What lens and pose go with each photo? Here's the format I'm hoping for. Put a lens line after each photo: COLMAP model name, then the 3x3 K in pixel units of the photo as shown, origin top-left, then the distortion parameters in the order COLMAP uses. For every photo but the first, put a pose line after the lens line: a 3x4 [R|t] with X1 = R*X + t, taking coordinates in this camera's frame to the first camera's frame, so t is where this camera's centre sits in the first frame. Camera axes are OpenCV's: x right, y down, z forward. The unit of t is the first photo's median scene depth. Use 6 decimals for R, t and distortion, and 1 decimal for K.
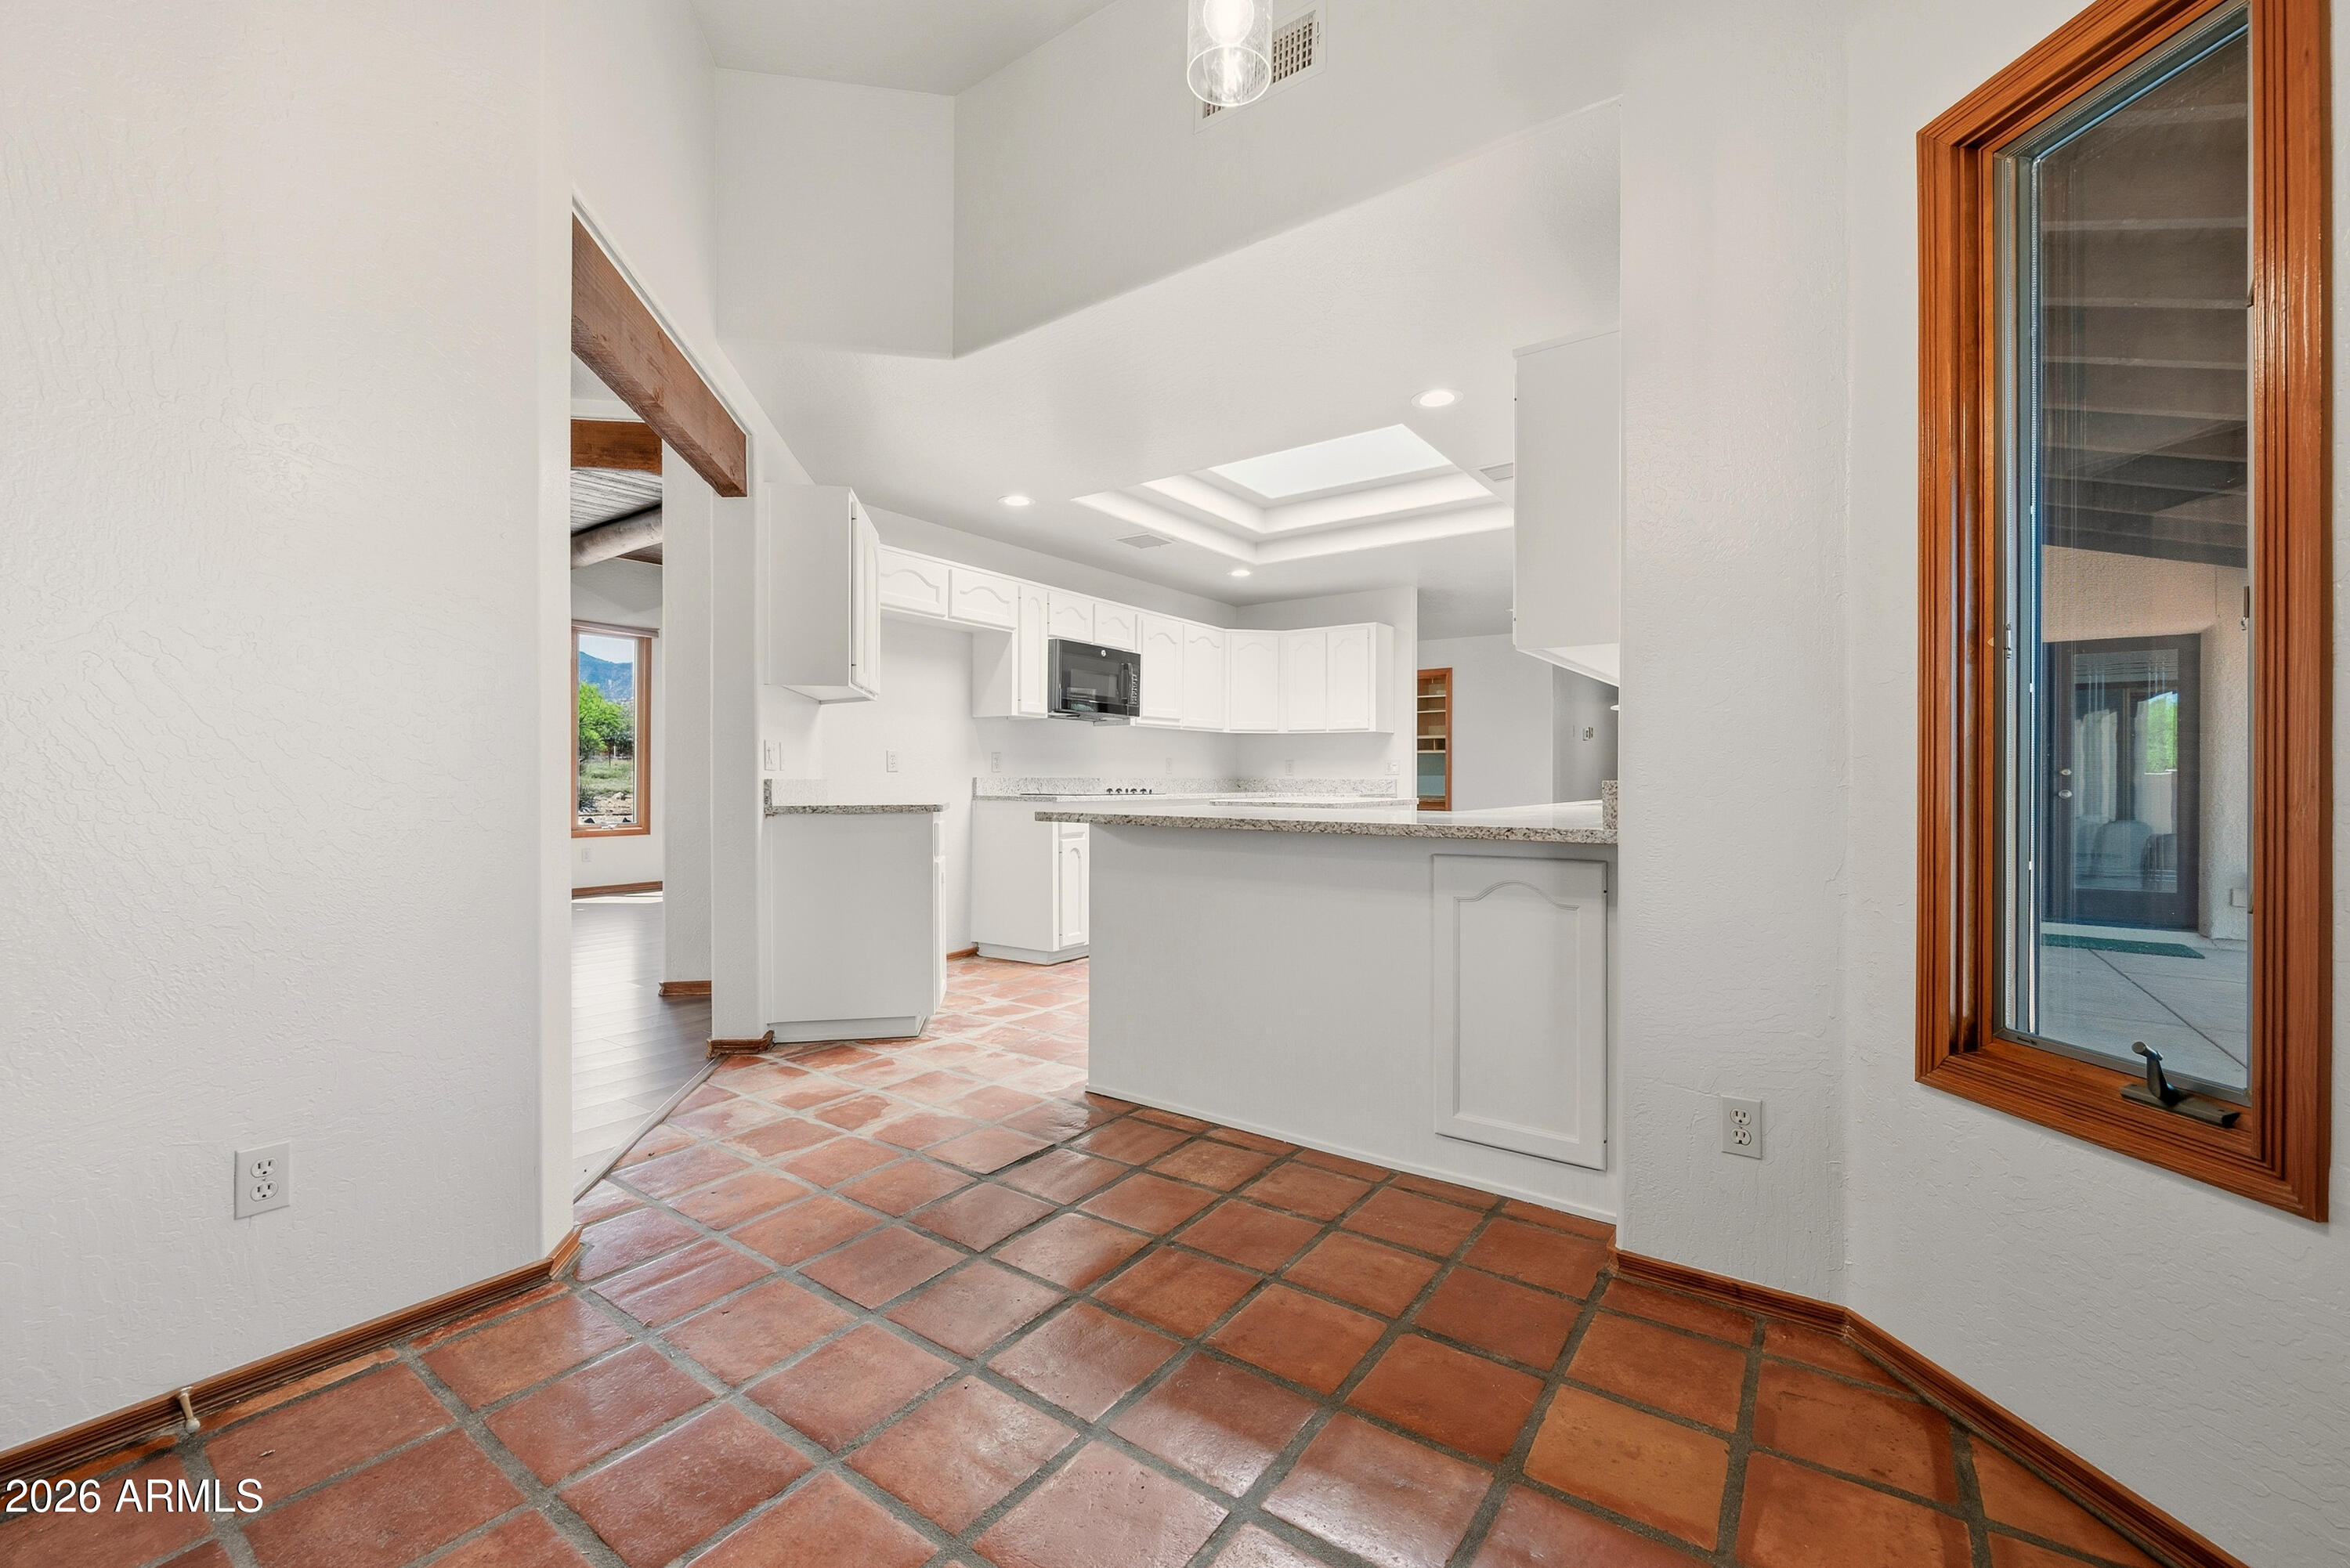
lens RADIAL K [[951.5, 0, 1173.7], [0, 951.5, 782.8], [0, 0, 1]] dist [-0.005289, 0.000059]
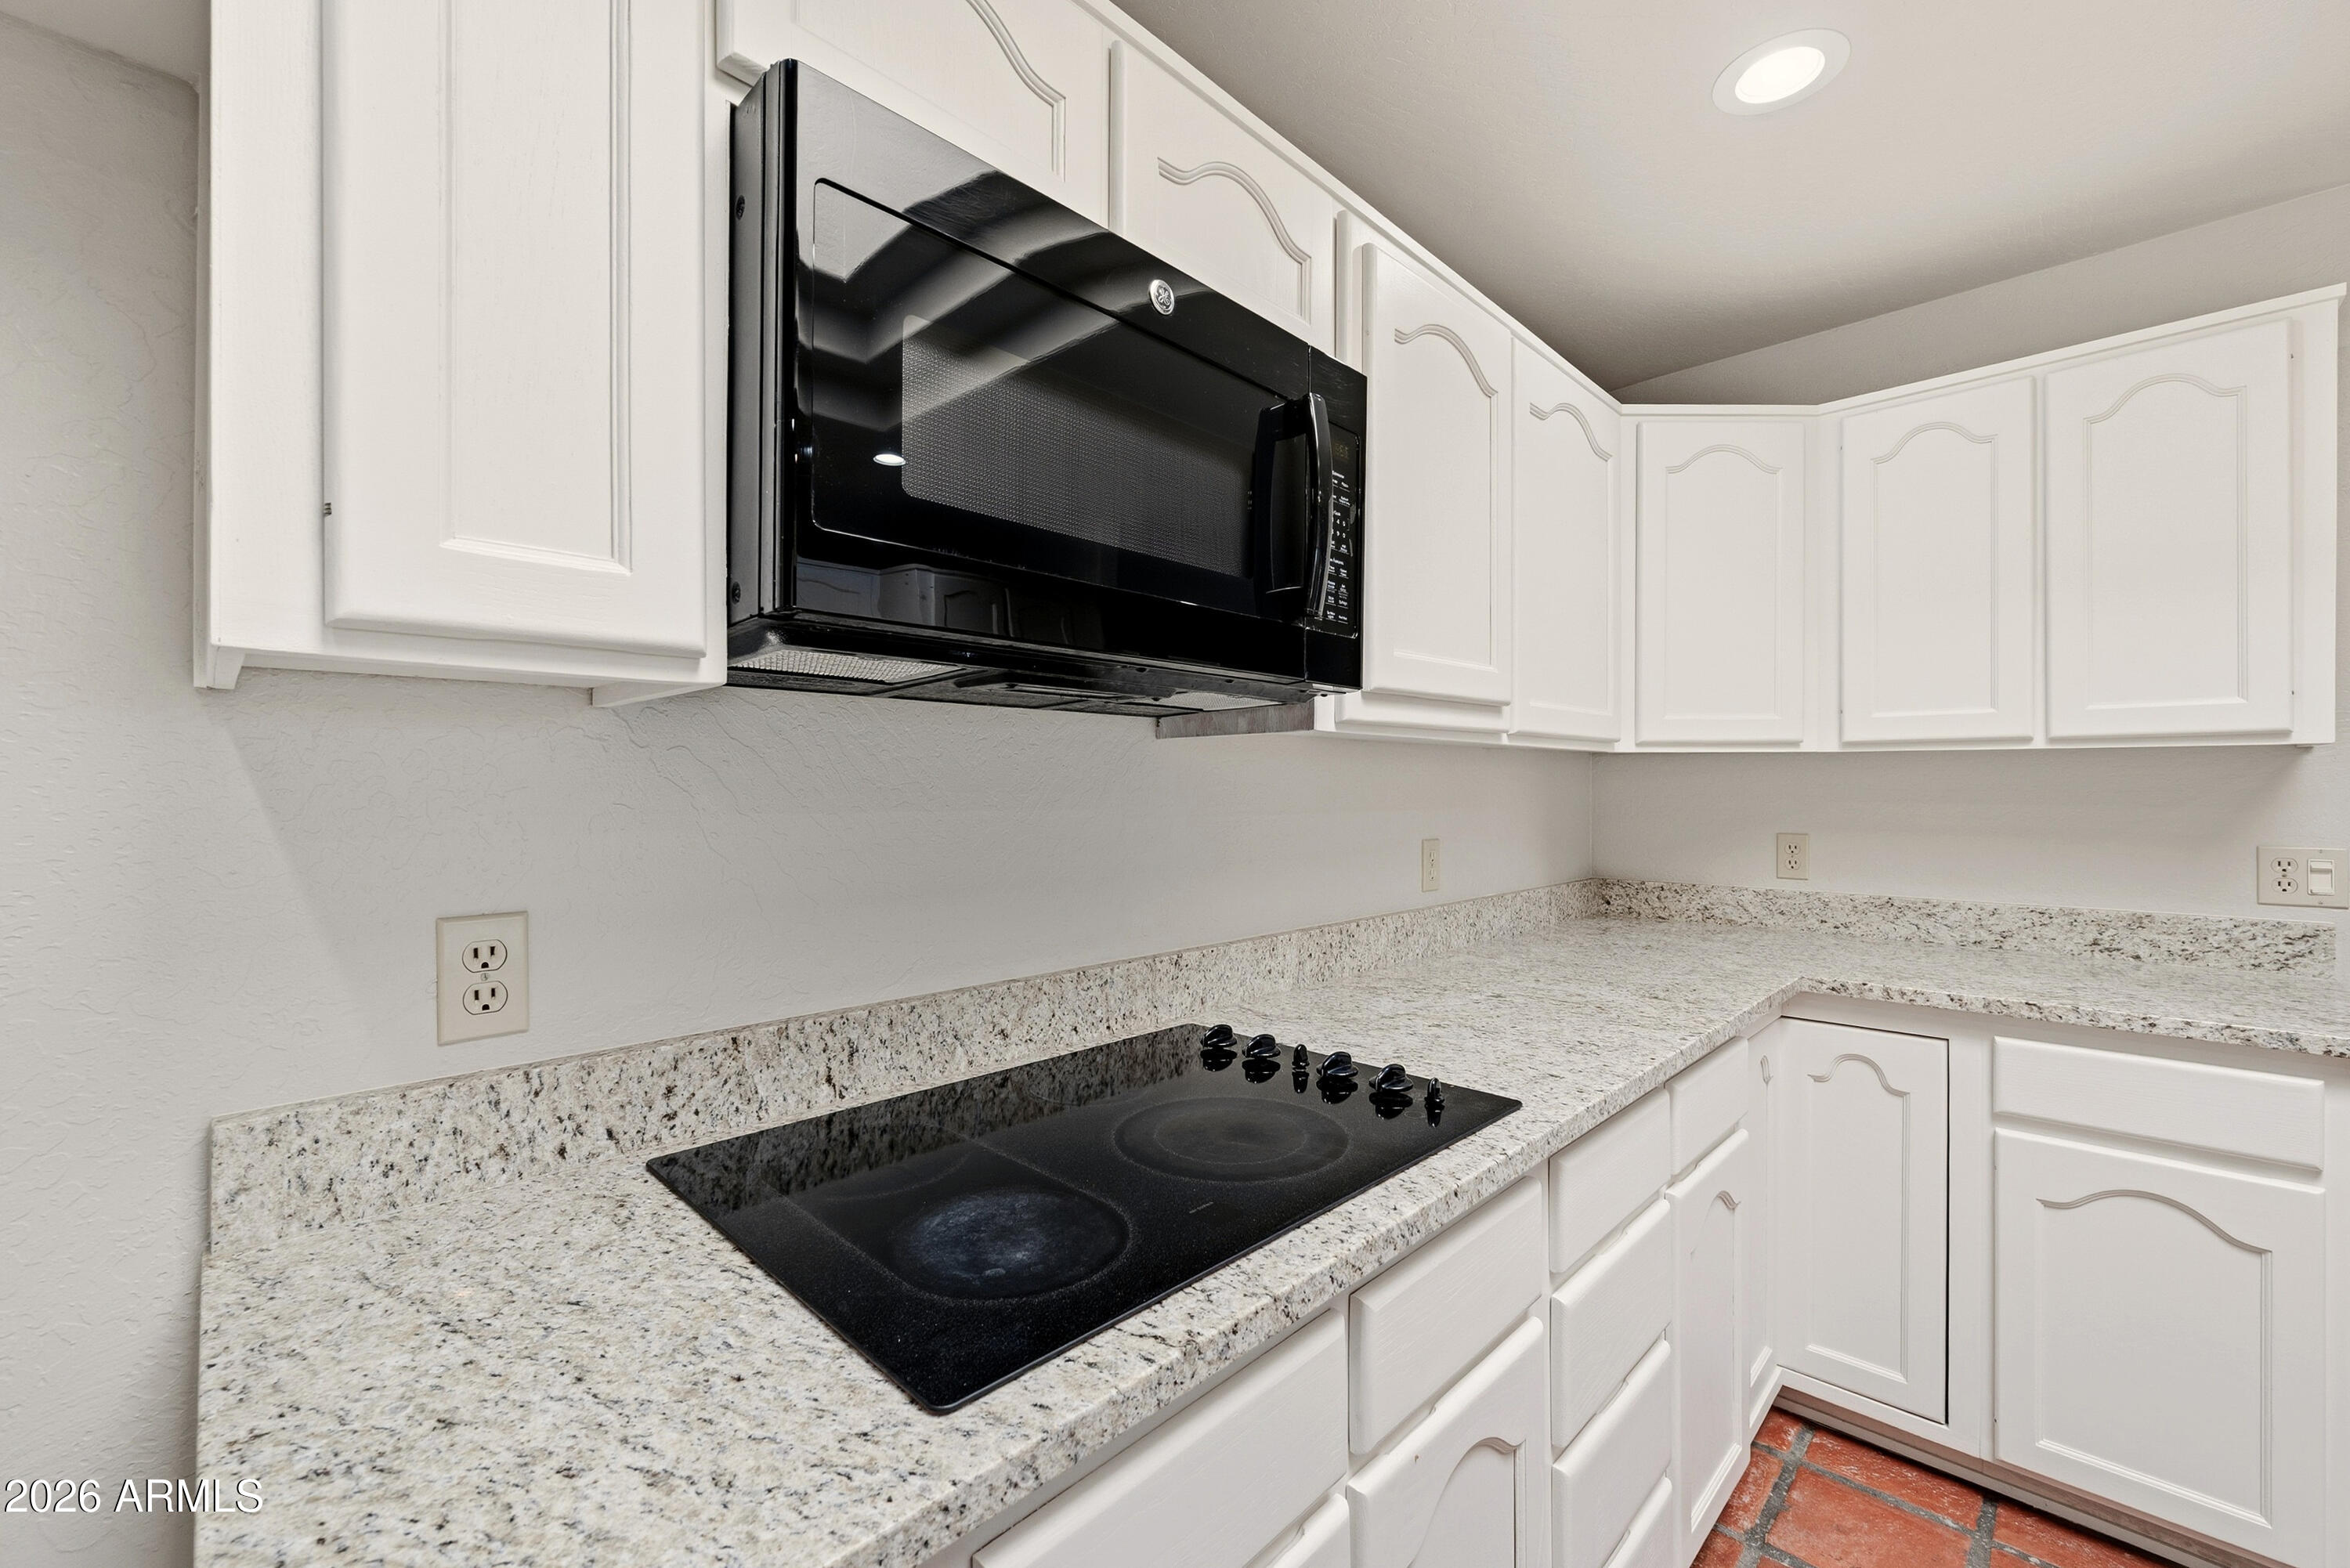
lens RADIAL K [[951.5, 0, 1179.3], [0, 951.5, 791.4], [0, 0, 1]] dist [-0.005289, 0.000059]
pose [[0.986770, -0.010493, -0.161785, -0.041539], [0.010111, 0.999944, -0.003179, -0.047078], [0.161809, 0.001501, 0.986821, 0.789476]]
